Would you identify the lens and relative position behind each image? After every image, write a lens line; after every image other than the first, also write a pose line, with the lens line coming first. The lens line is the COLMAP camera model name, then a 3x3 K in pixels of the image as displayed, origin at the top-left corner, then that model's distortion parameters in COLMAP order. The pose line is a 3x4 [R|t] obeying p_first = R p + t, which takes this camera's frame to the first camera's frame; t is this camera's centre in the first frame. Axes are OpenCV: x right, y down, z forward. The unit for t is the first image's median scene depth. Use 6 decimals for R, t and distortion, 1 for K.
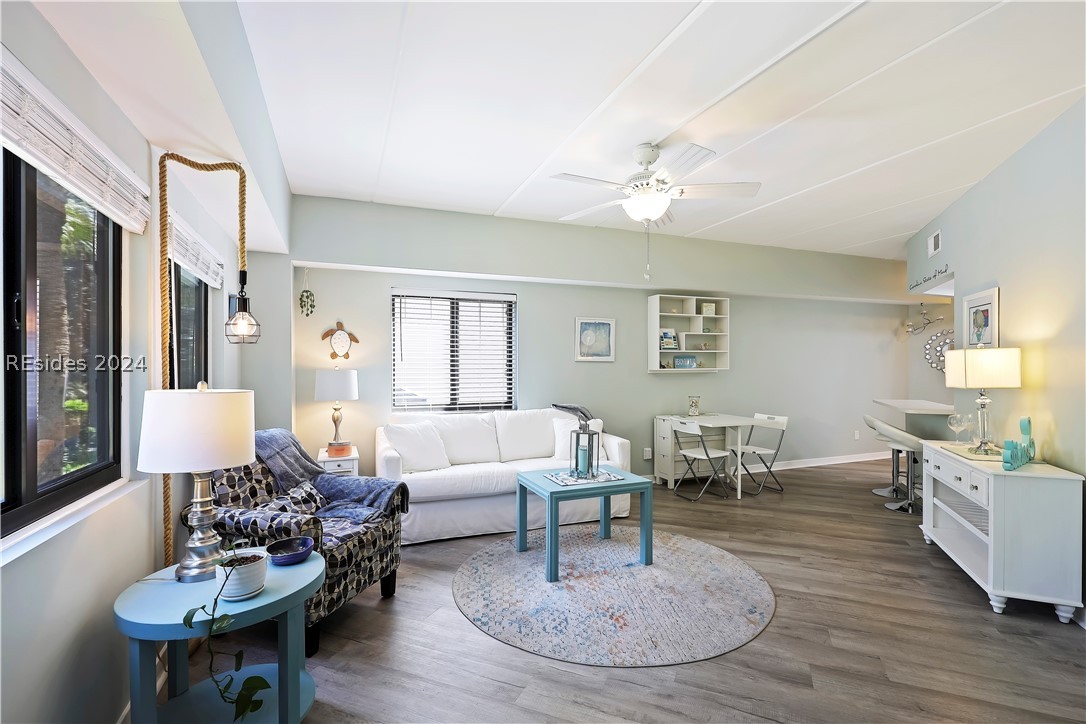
lens RADIAL K [[499.4, 0, 536.8], [0, 499.4, 358.7], [0, 0, 1]] dist [0.000287, -0.000532]
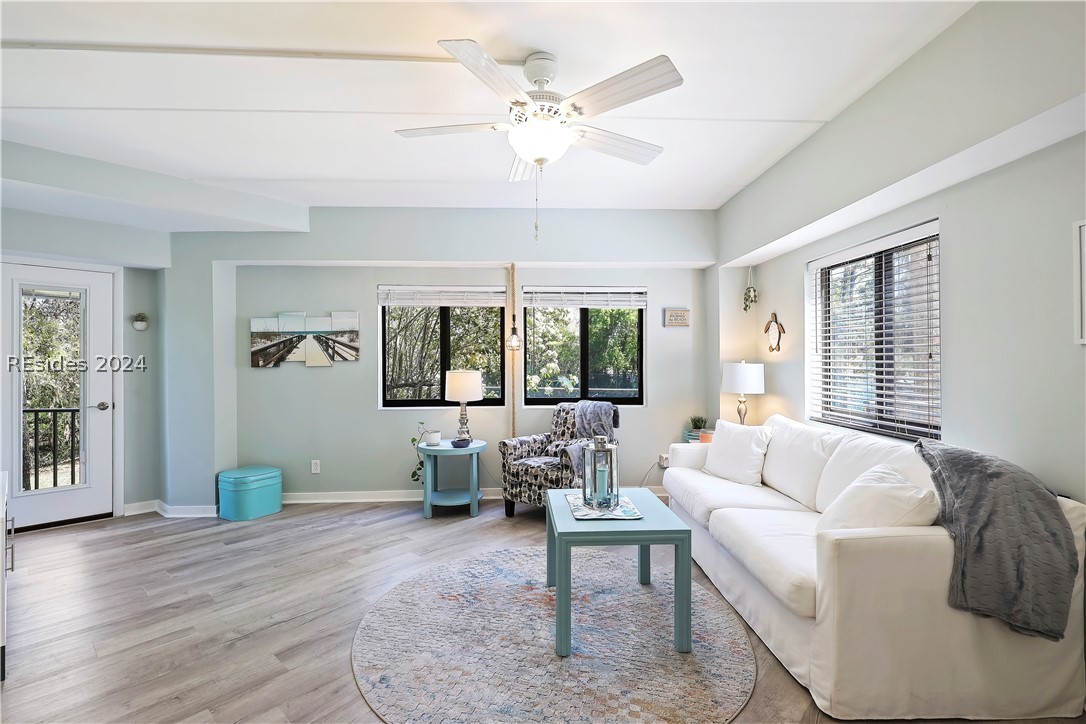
lens RADIAL K [[495.2, 0, 543.0], [0, 495.2, 362.0], [0, 0, 1]] dist [-0.000215, -0.000212]
pose [[-0.322982, 0.010468, -0.946347, 1.174787], [0.019511, 0.999800, 0.004400, 0.012750], [0.946204, -0.017043, -0.323121, 1.627401]]
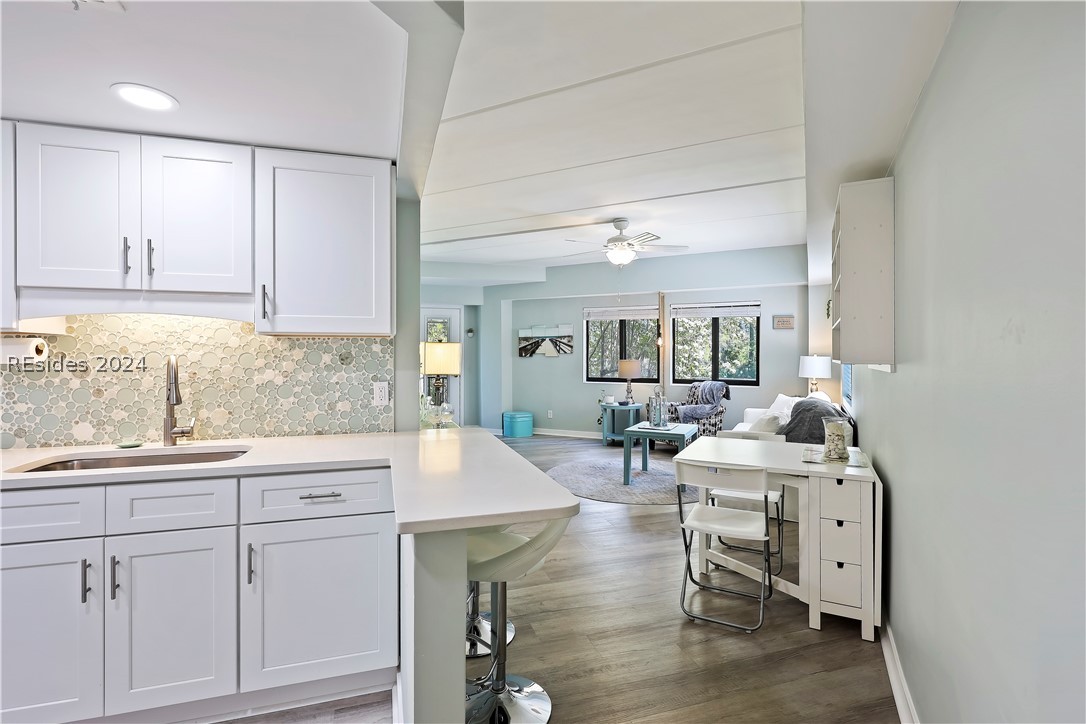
lens RADIAL K [[511.7, 0, 541.1], [0, 511.7, 353.5], [0, 0, 1]] dist [-0.005459, -0.000164]
pose [[-0.752167, 0.006753, -0.658938, 1.963124], [0.013993, 0.999886, -0.005726, 0.020081], [0.658824, -0.013527, -0.752176, 2.727080]]
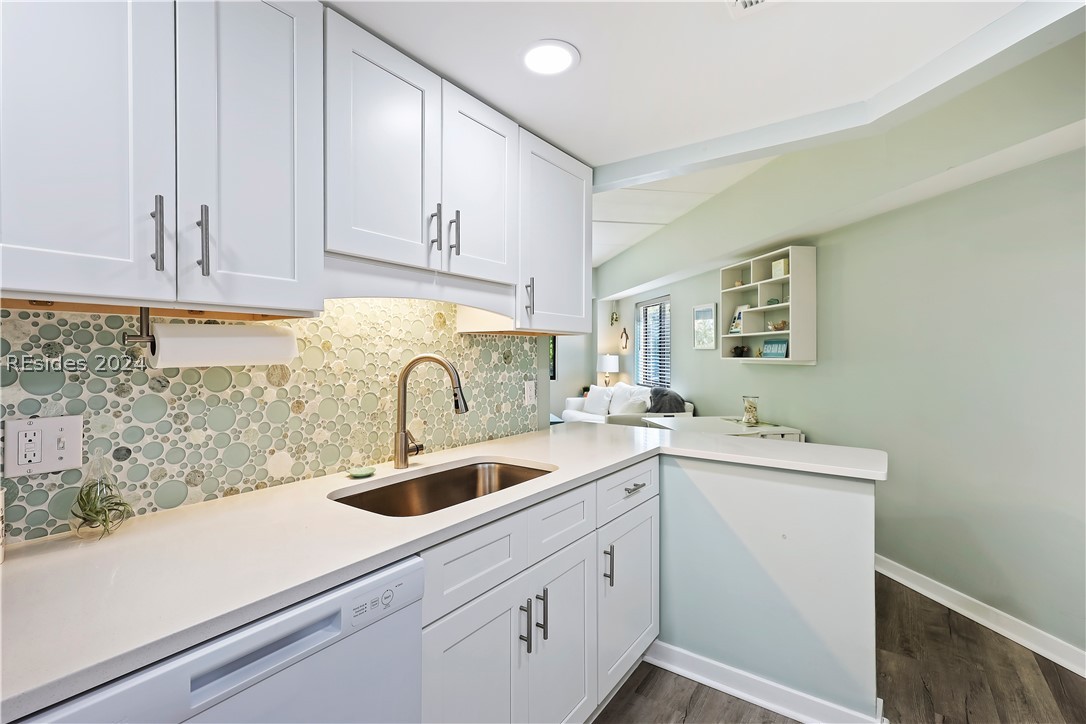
lens RADIAL K [[499.4, 0, 536.8], [0, 499.4, 358.7], [0, 0, 1]] dist [0.000287, -0.000532]
pose [[-0.204945, 0.016886, -0.978628, 2.506846], [0.008379, 0.999845, 0.015497, 0.007151], [0.978738, -0.005024, -0.205055, 1.938739]]
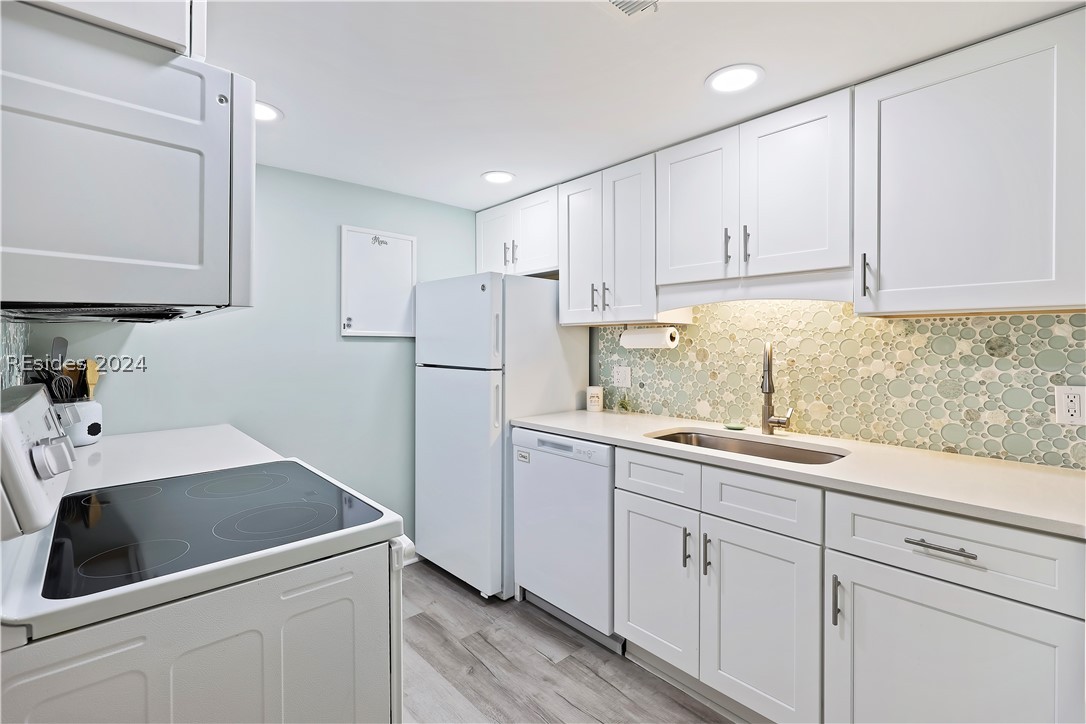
lens RADIAL K [[494.9, 0, 539.8], [0, 494.9, 345.7], [0, 0, 1]] dist [0.002395, -0.000098]
pose [[-0.913016, 0.002936, 0.407914, 1.872995], [0.000476, 0.999981, -0.006133, 0.020709], [-0.407924, -0.005406, -0.913000, 2.558222]]
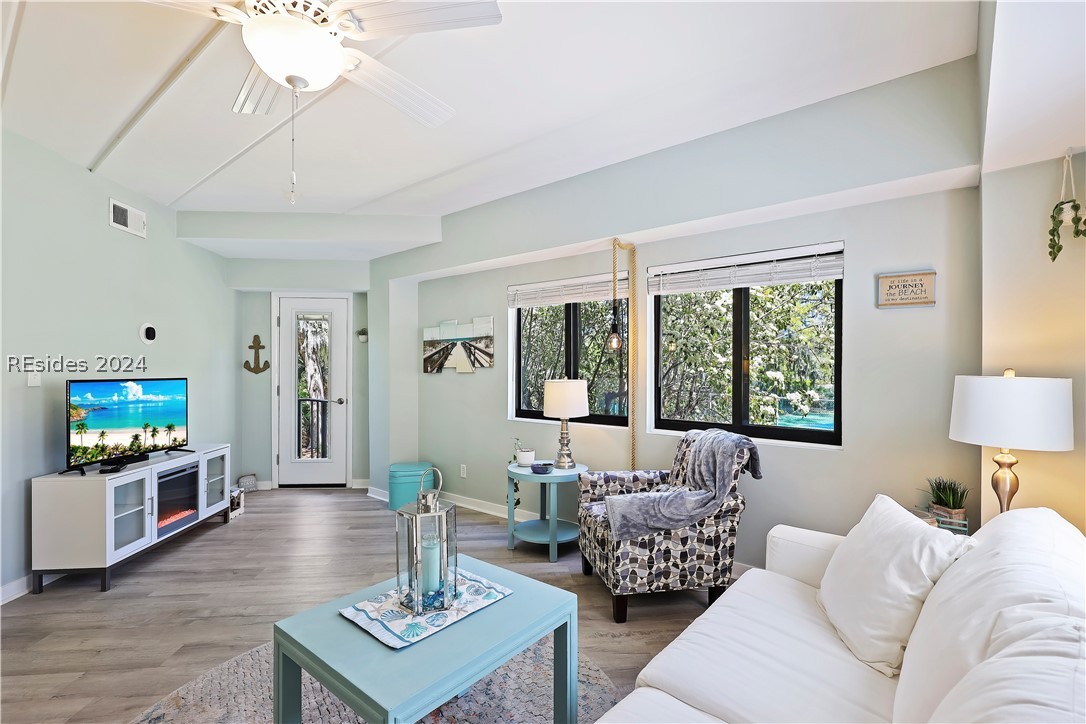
lens RADIAL K [[503.5, 0, 543.0], [0, 503.5, 362.0], [0, 0, 1]] dist [0.002814, 0.000193]
pose [[-0.880089, 0.003433, -0.474796, 0.312618], [0.013636, 0.999744, -0.018046, 0.019638], [0.474613, -0.022356, -0.879911, 2.077425]]
